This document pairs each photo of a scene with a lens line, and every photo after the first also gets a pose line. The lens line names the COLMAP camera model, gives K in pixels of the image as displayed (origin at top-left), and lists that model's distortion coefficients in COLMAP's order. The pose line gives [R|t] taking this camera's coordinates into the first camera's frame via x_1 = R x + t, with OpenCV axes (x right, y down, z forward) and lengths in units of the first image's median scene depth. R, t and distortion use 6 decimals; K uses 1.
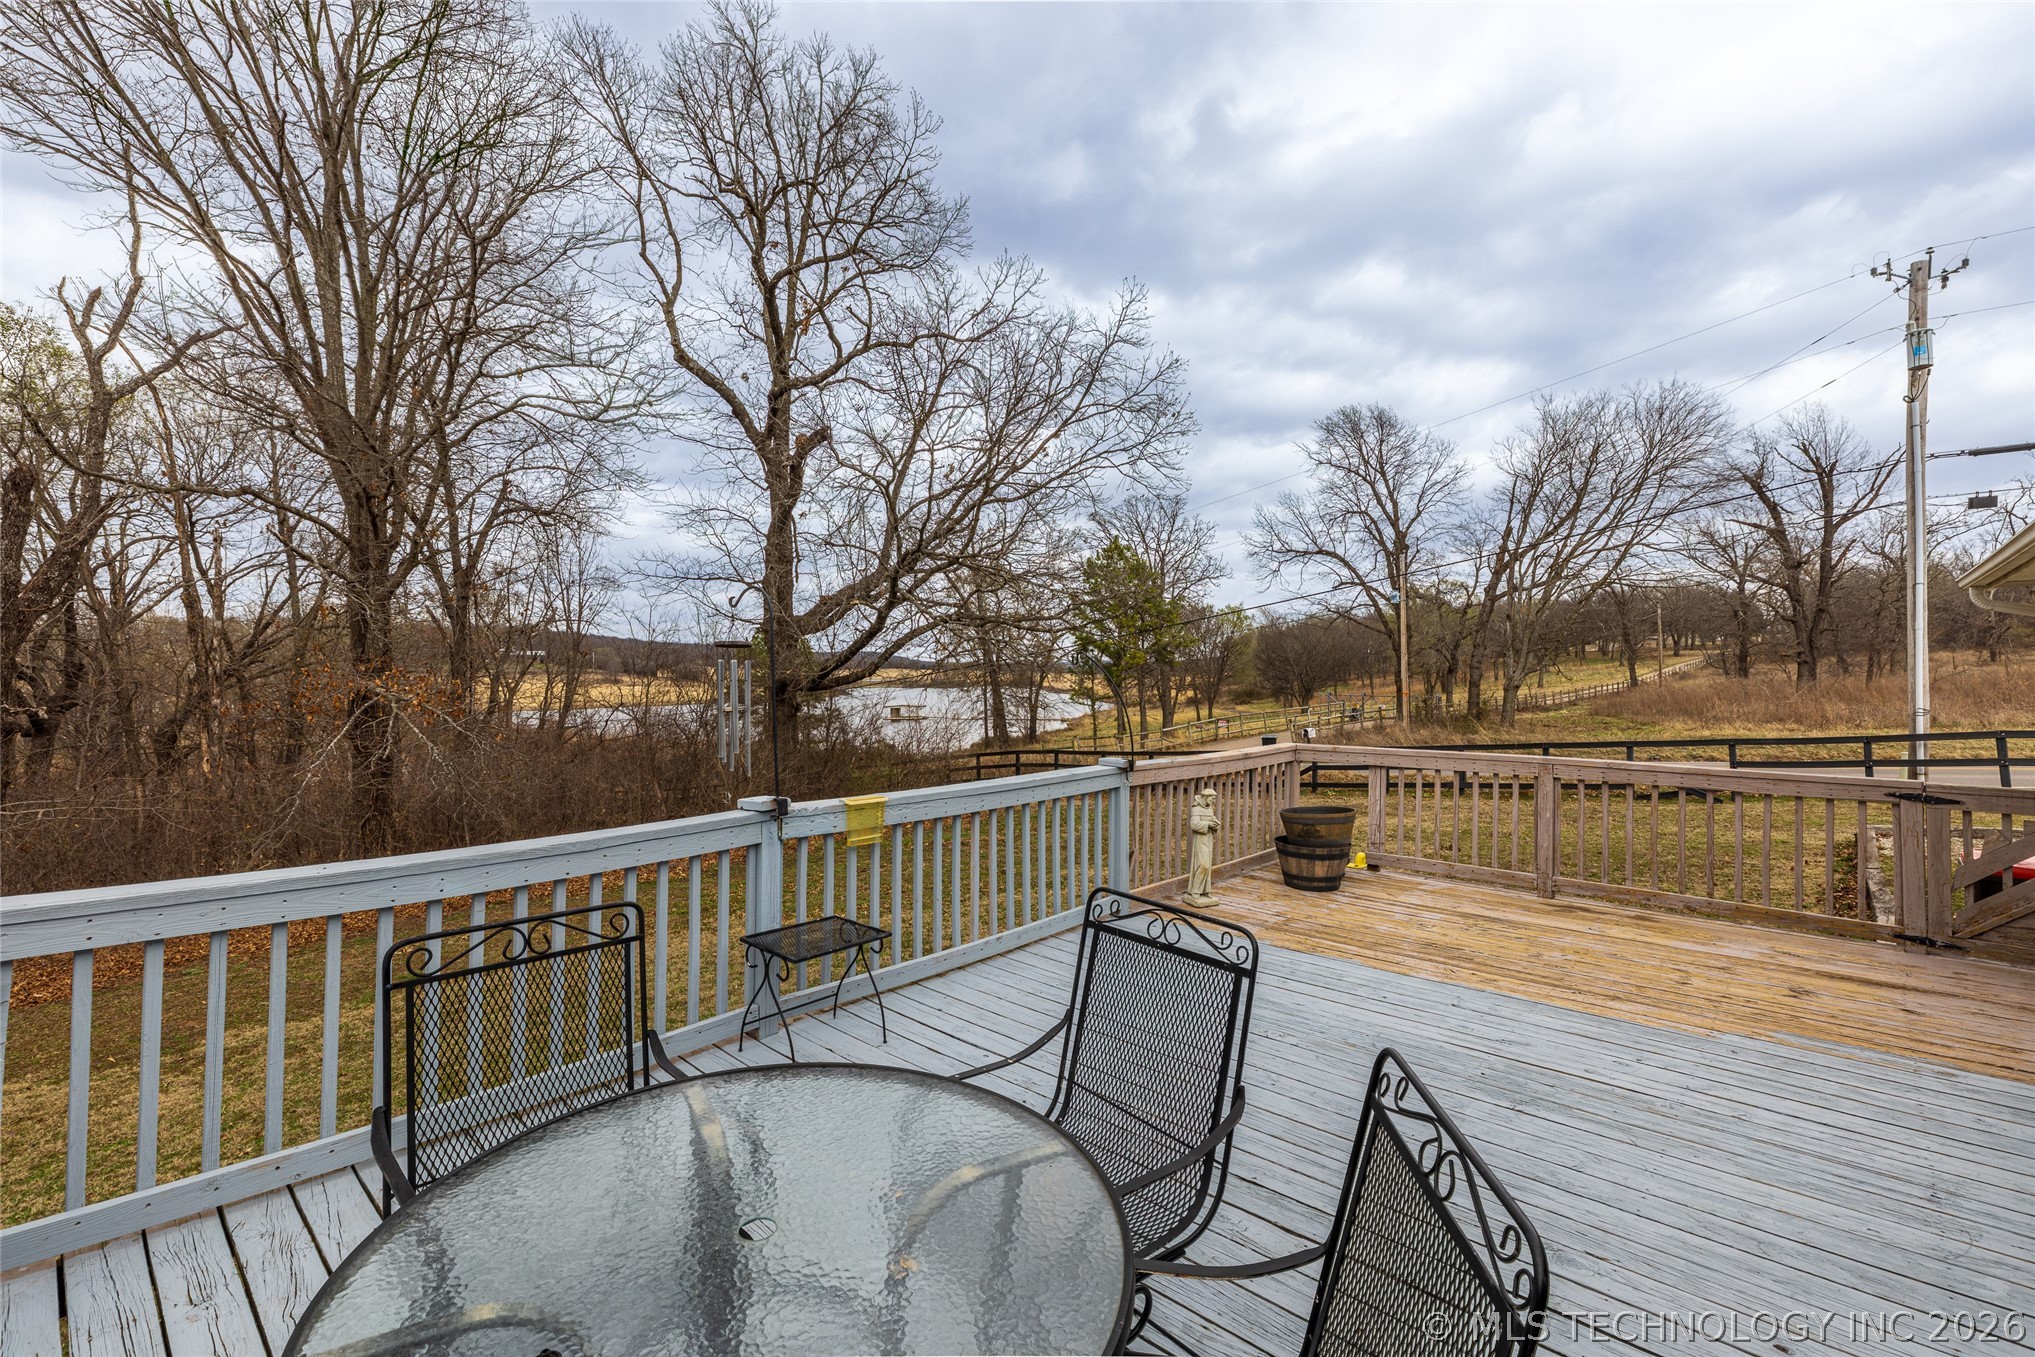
lens RADIAL K [[908.2, 0, 1021.0], [0, 908.2, 667.7], [0, 0, 1]] dist [0.007780, 0.000299]
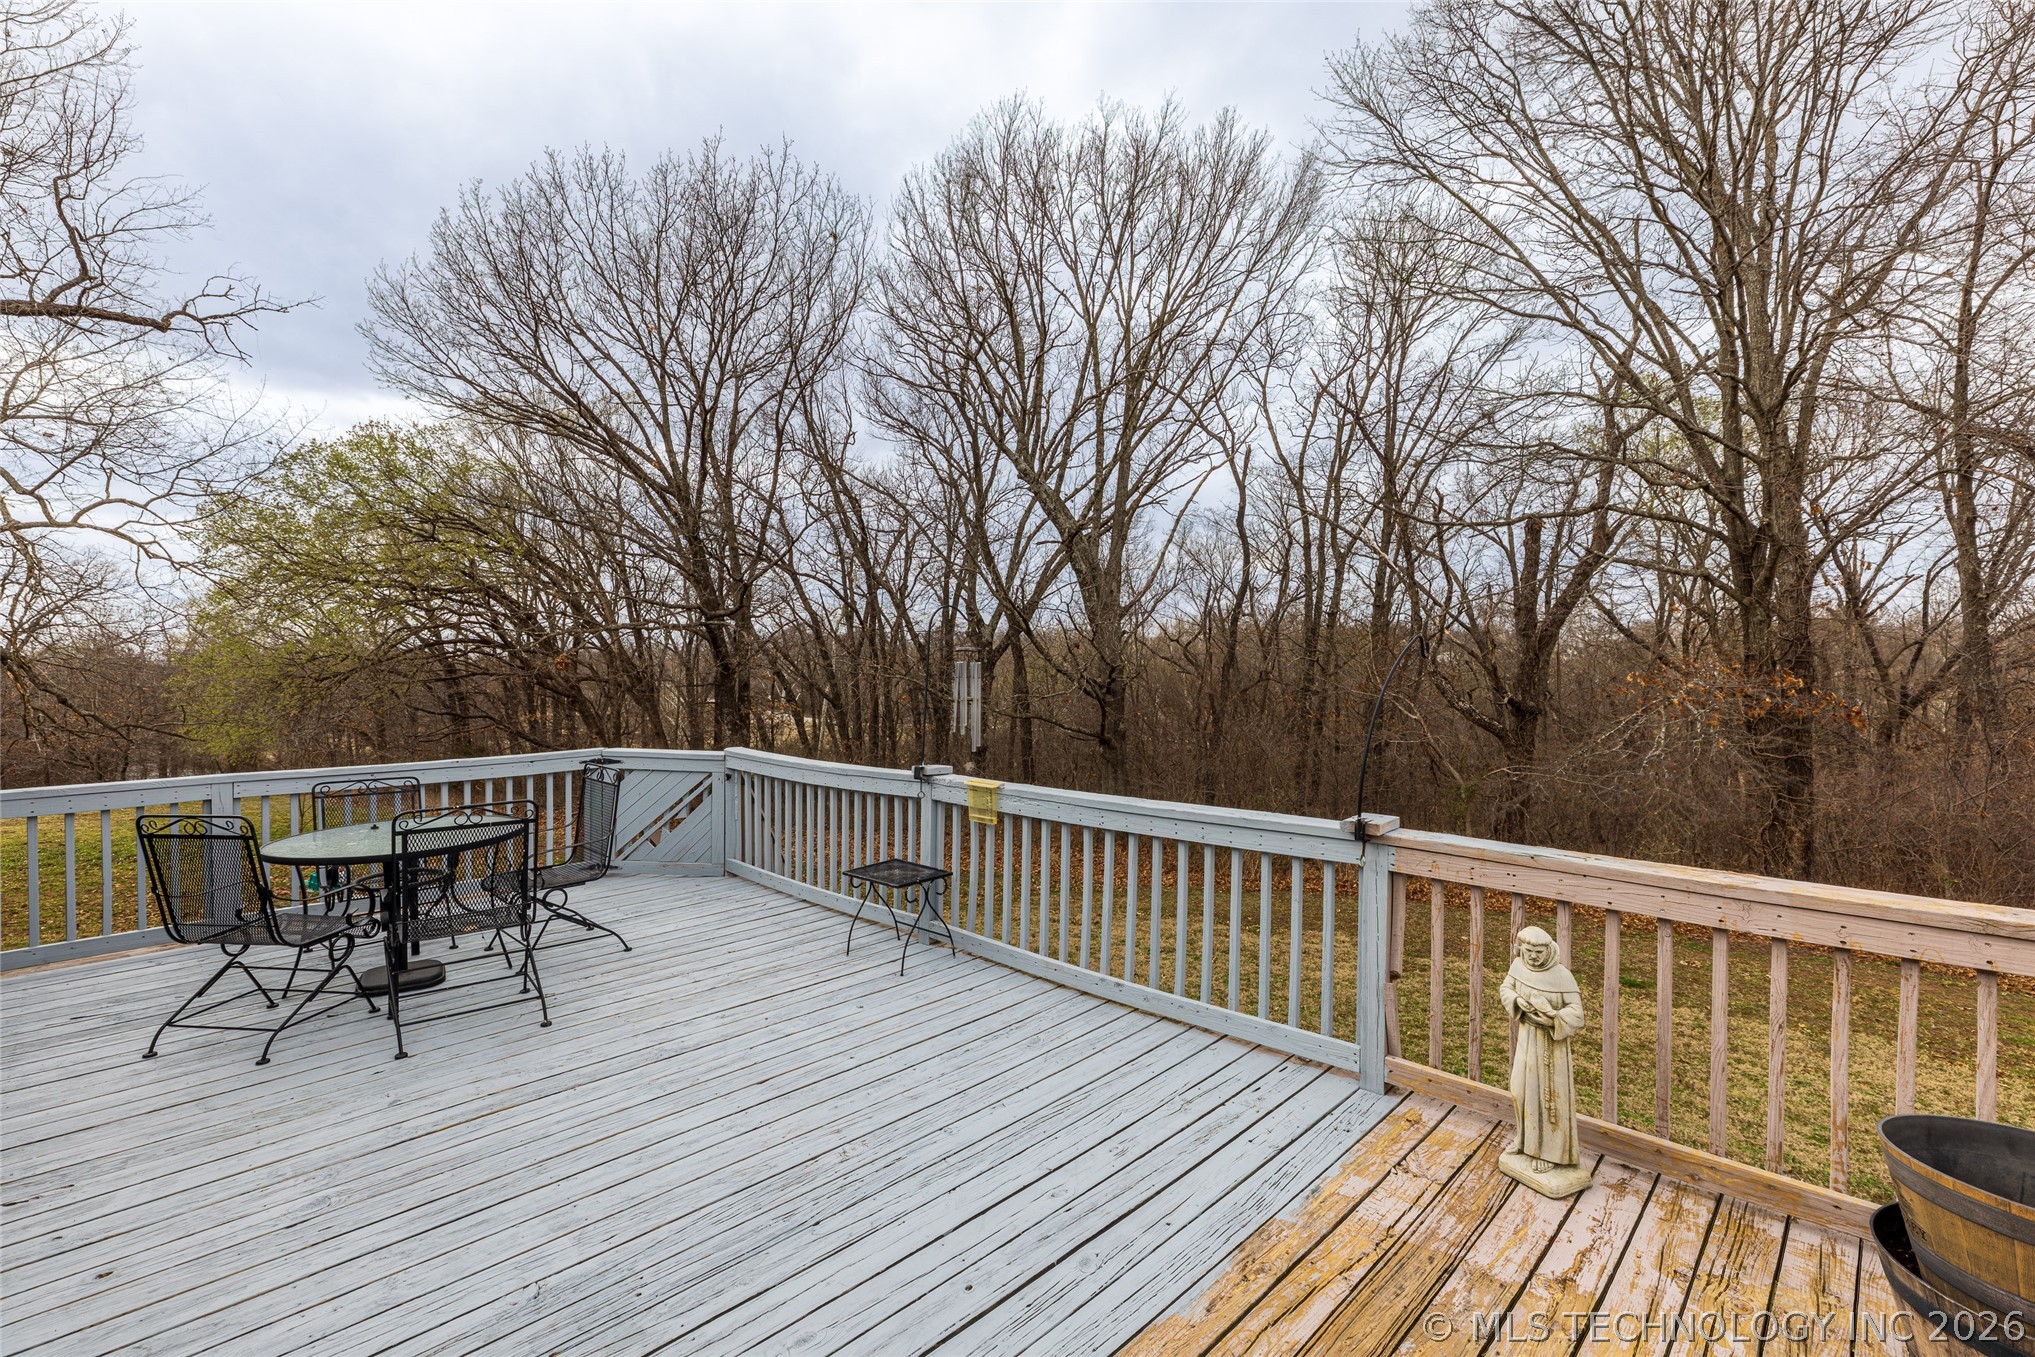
lens RADIAL K [[908.2, 0, 1021.0], [0, 908.2, 667.7], [0, 0, 1]] dist [0.007780, 0.000299]
pose [[-0.028252, 0.001019, -0.999600, 0.229134], [0.003842, 0.999992, 0.000911, -0.000969], [0.999593, -0.003814, -0.028256, 0.254959]]
